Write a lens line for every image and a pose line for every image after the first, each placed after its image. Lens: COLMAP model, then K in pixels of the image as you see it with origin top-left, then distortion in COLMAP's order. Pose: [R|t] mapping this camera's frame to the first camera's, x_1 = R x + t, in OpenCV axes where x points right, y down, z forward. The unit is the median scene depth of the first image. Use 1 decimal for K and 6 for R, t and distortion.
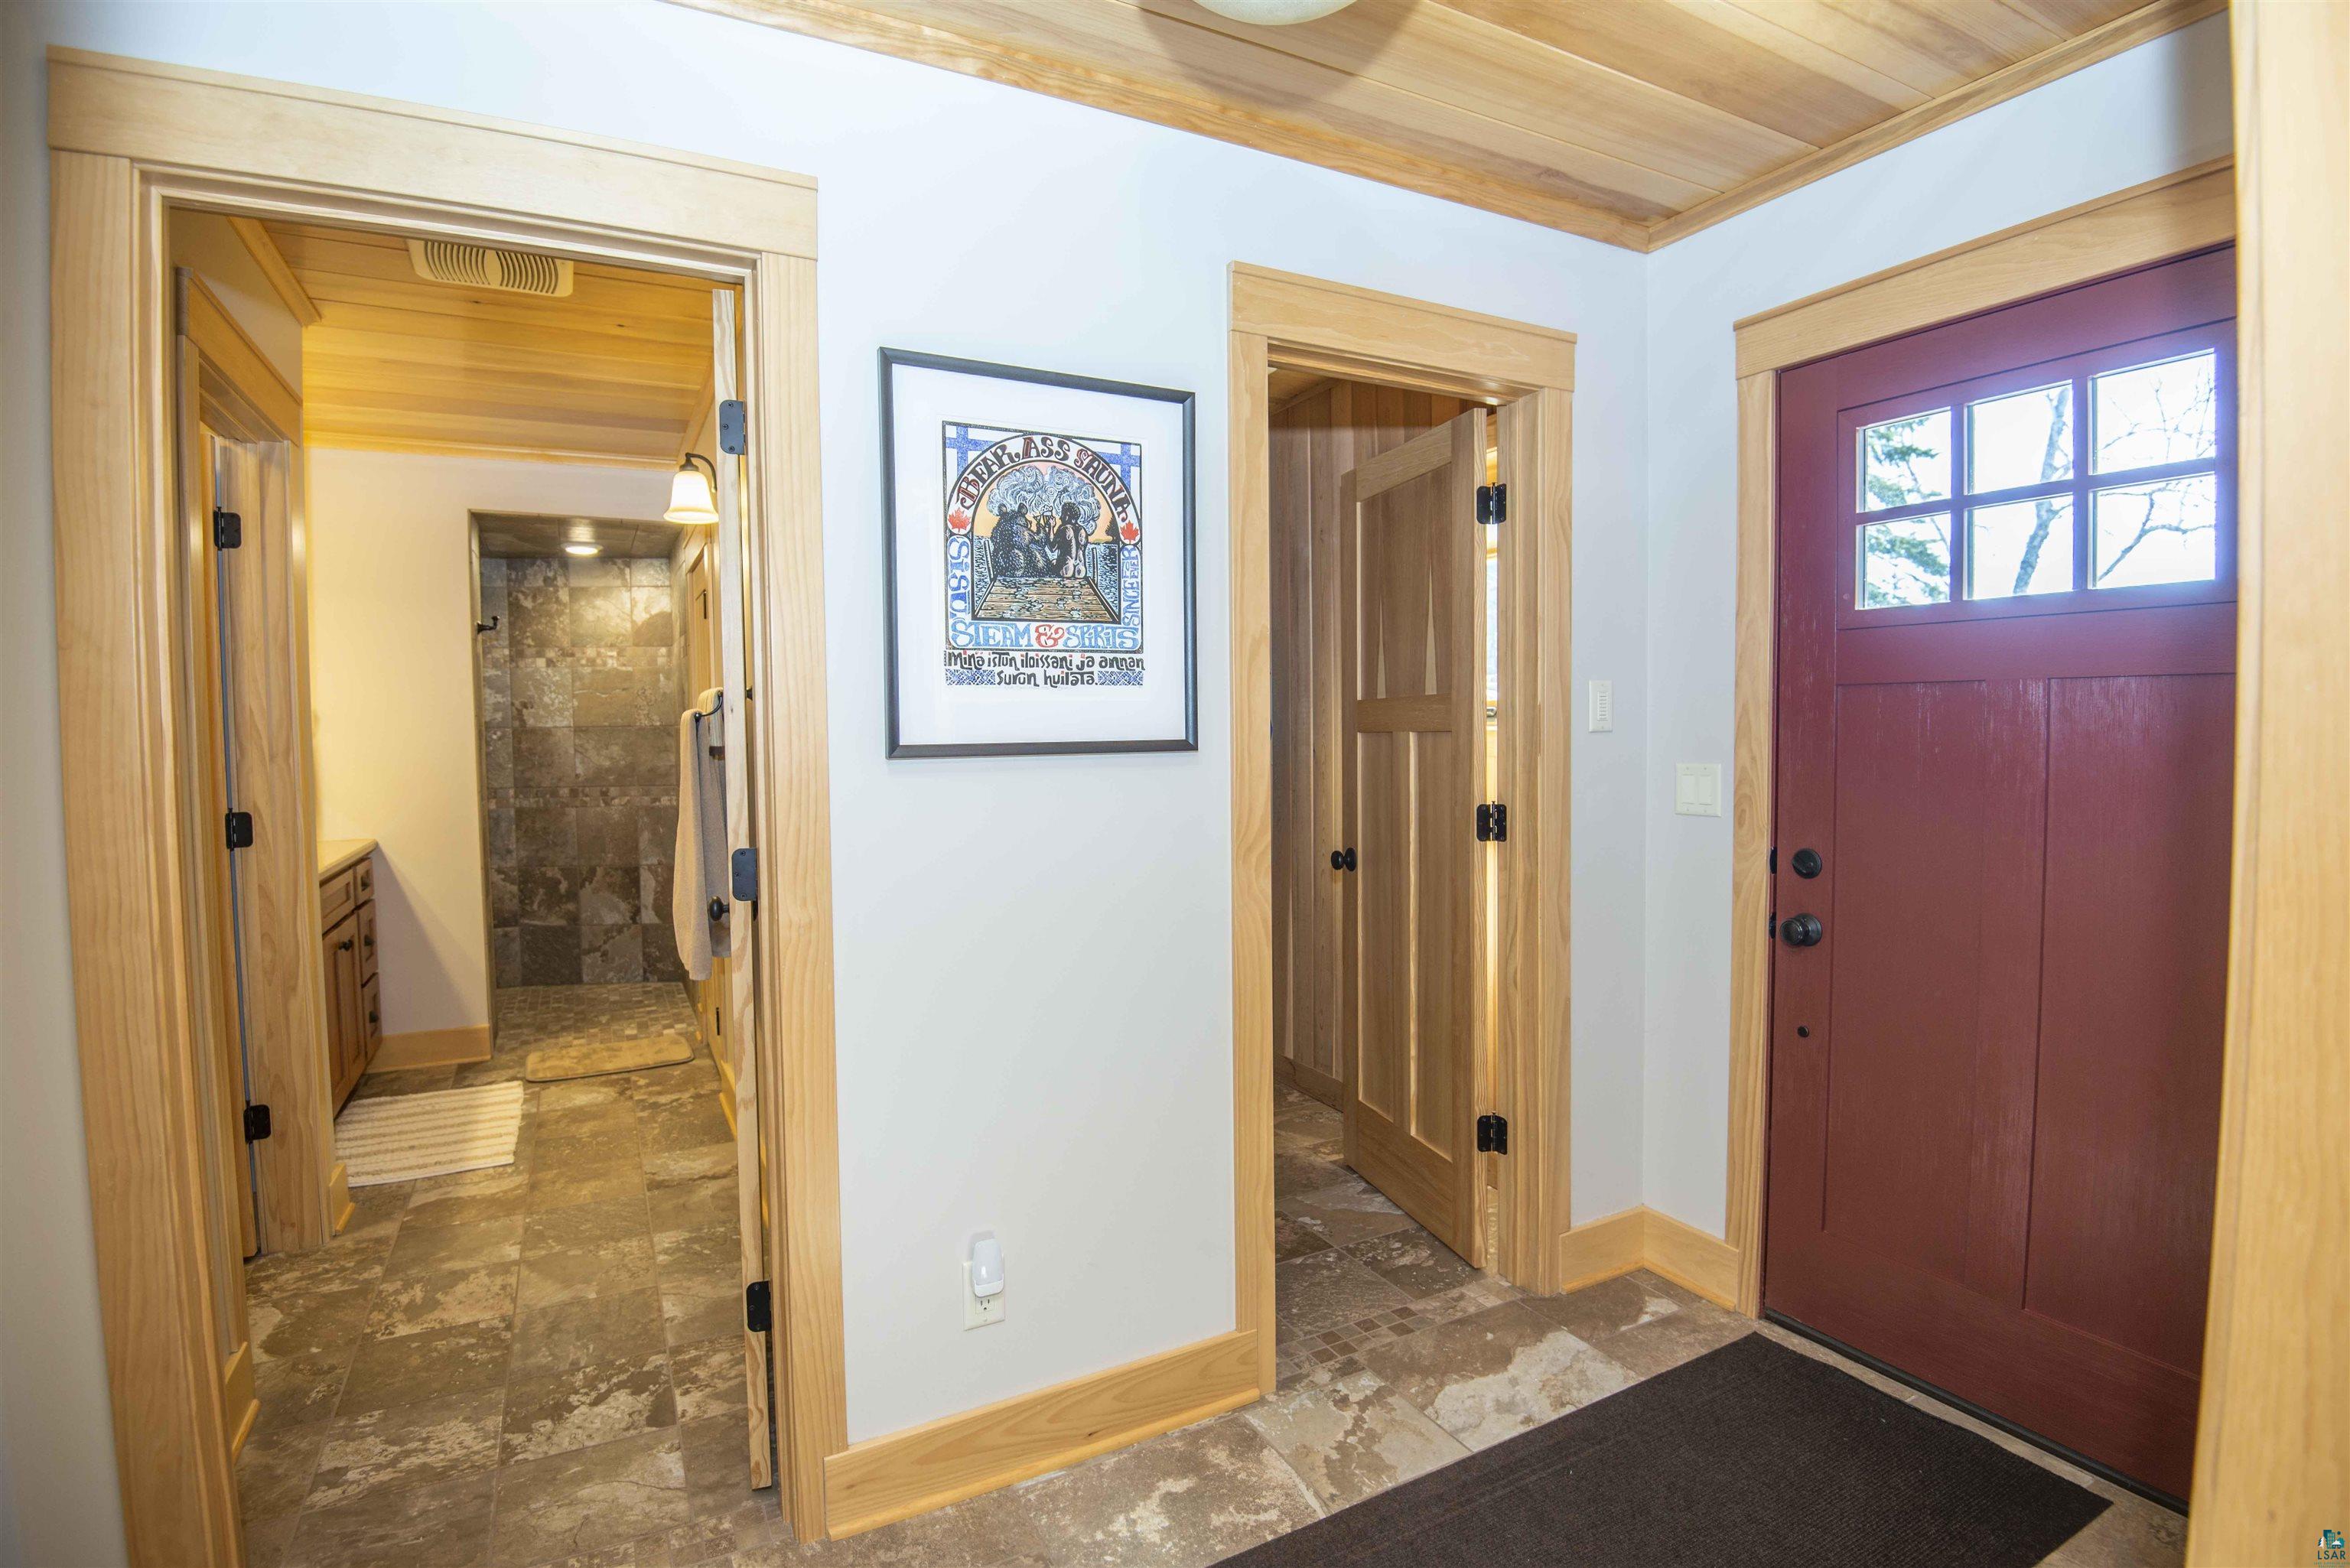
lens RADIAL K [[1126.9, 0, 1175.0], [0, 1126.9, 784.0], [0, 0, 1]] dist [-0.066925, -0.000095]
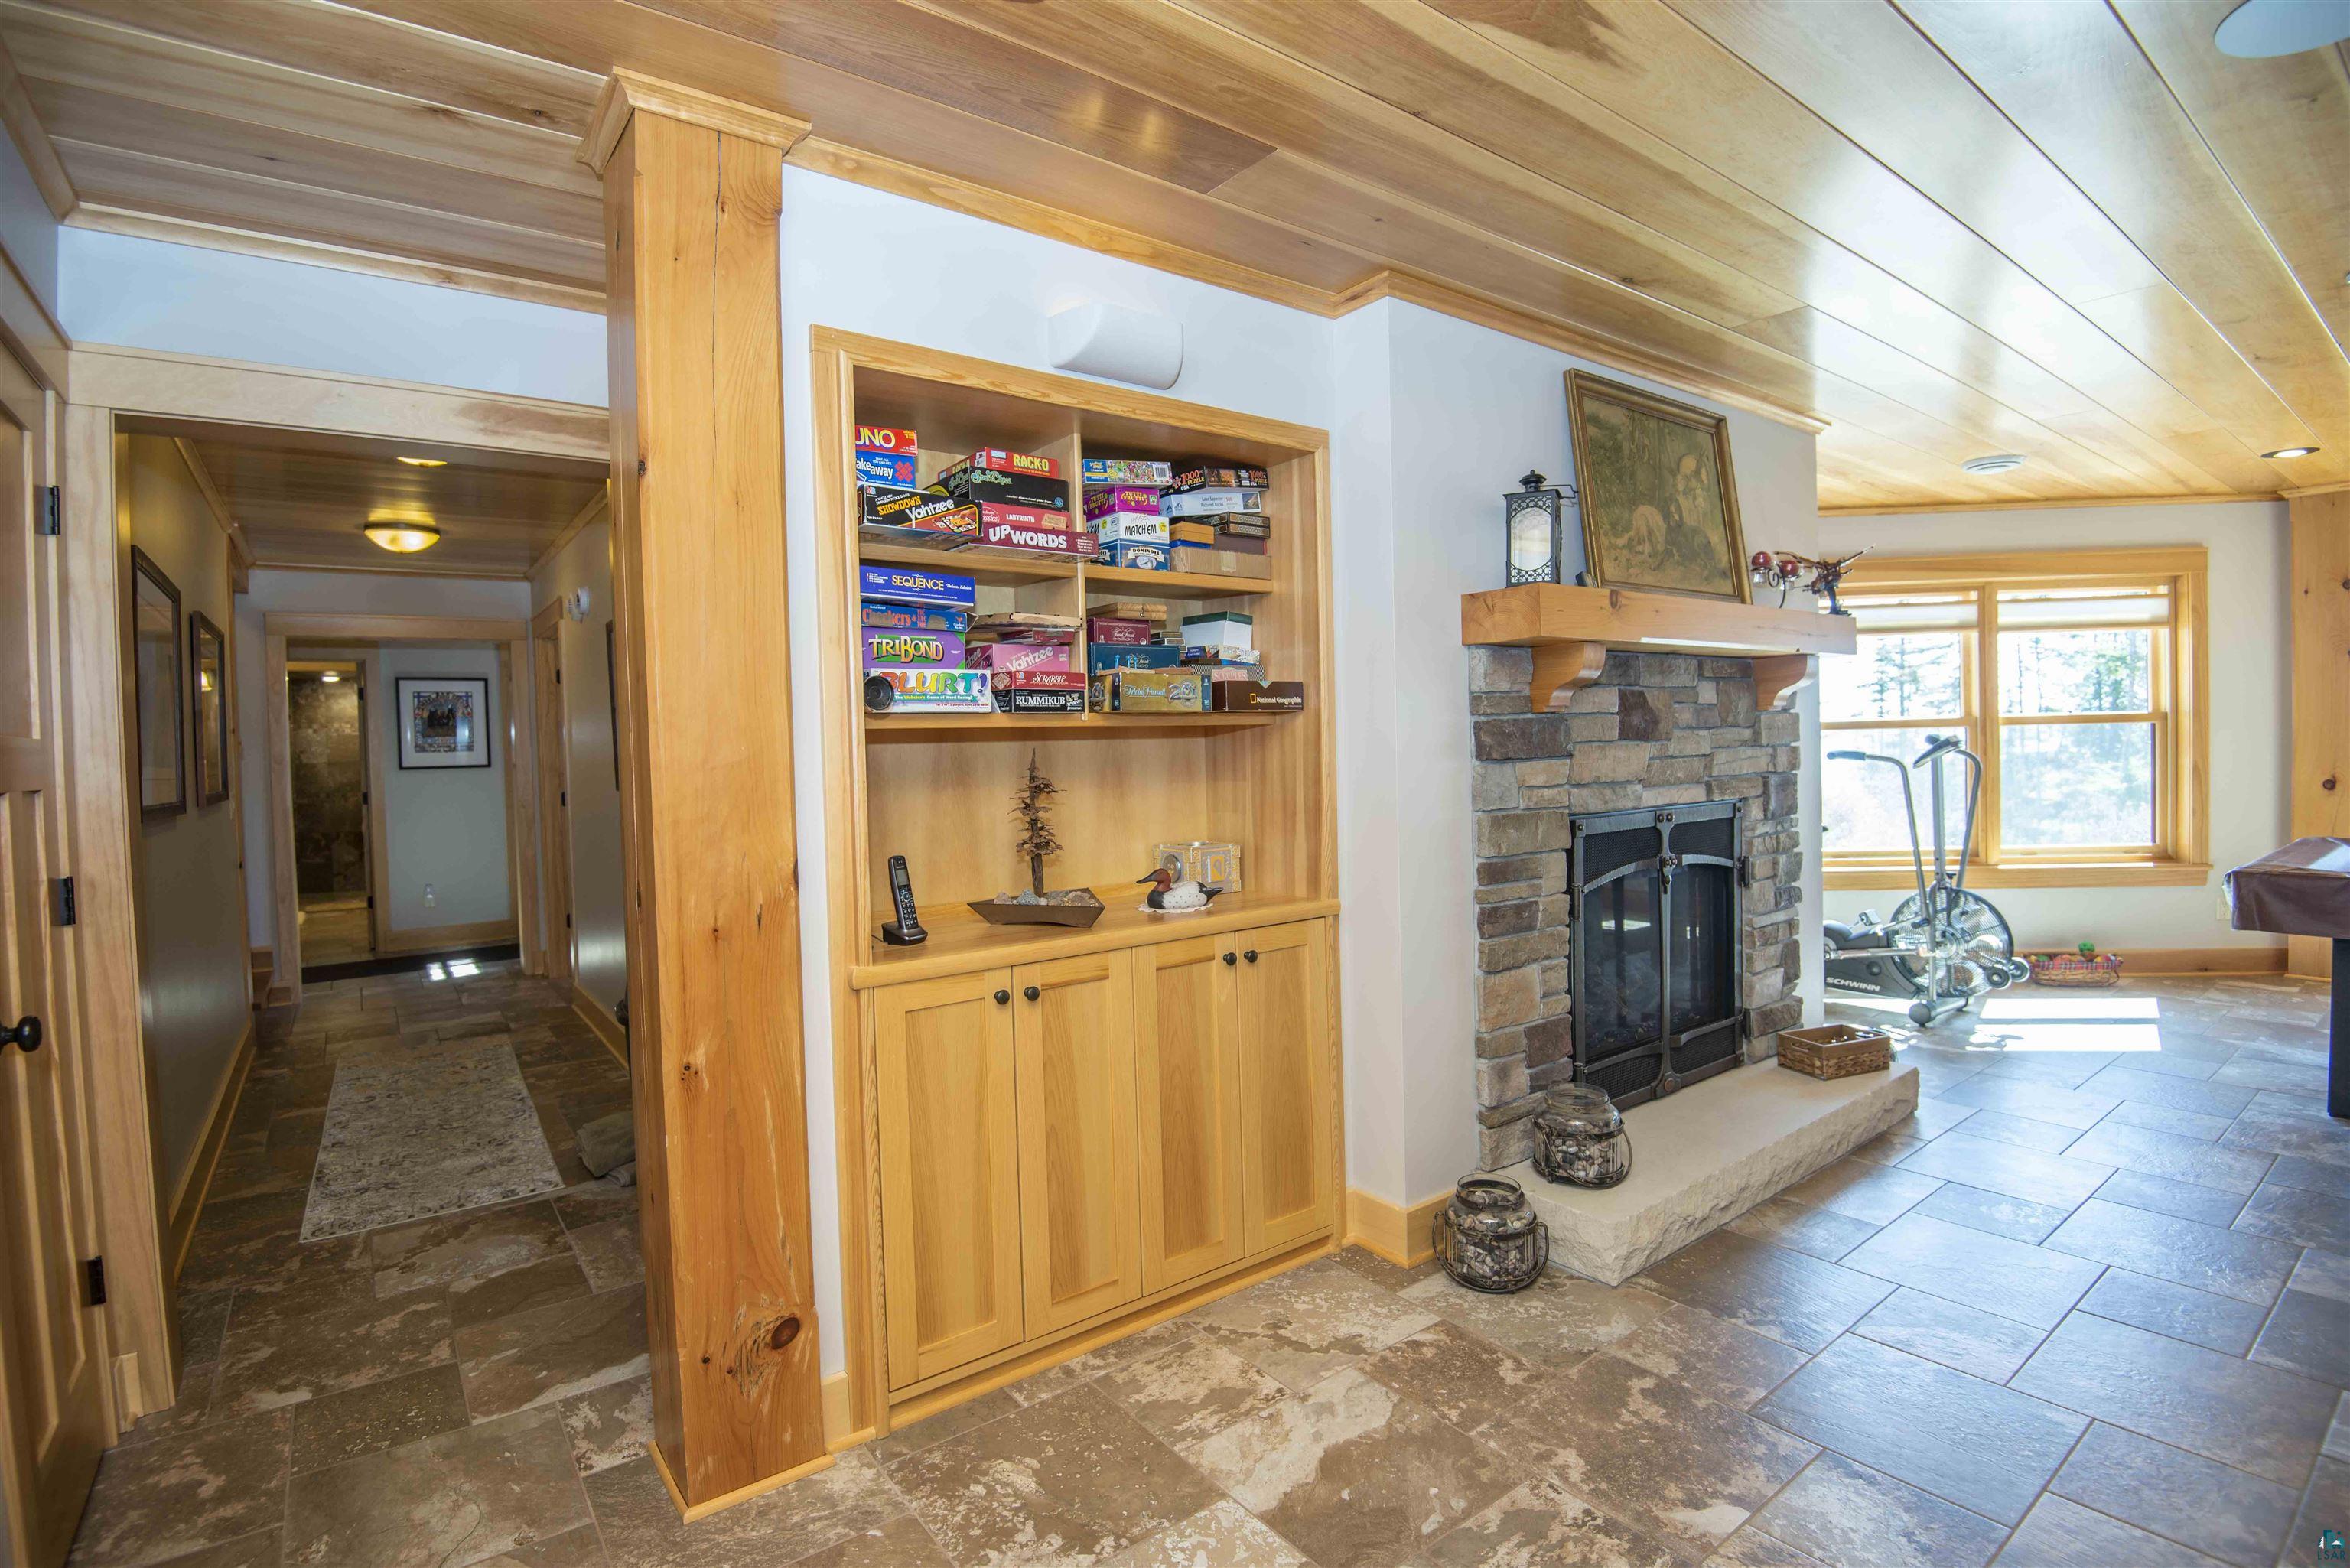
lens RADIAL K [[1126.9, 0, 1175.0], [0, 1126.9, 784.0], [0, 0, 1]] dist [-0.066925, -0.000095]
pose [[0.986771, -0.018740, 0.161033, 0.668268], [0.021961, 0.999592, -0.018247, 0.057439], [-0.160626, 0.021542, 0.986780, -1.202633]]
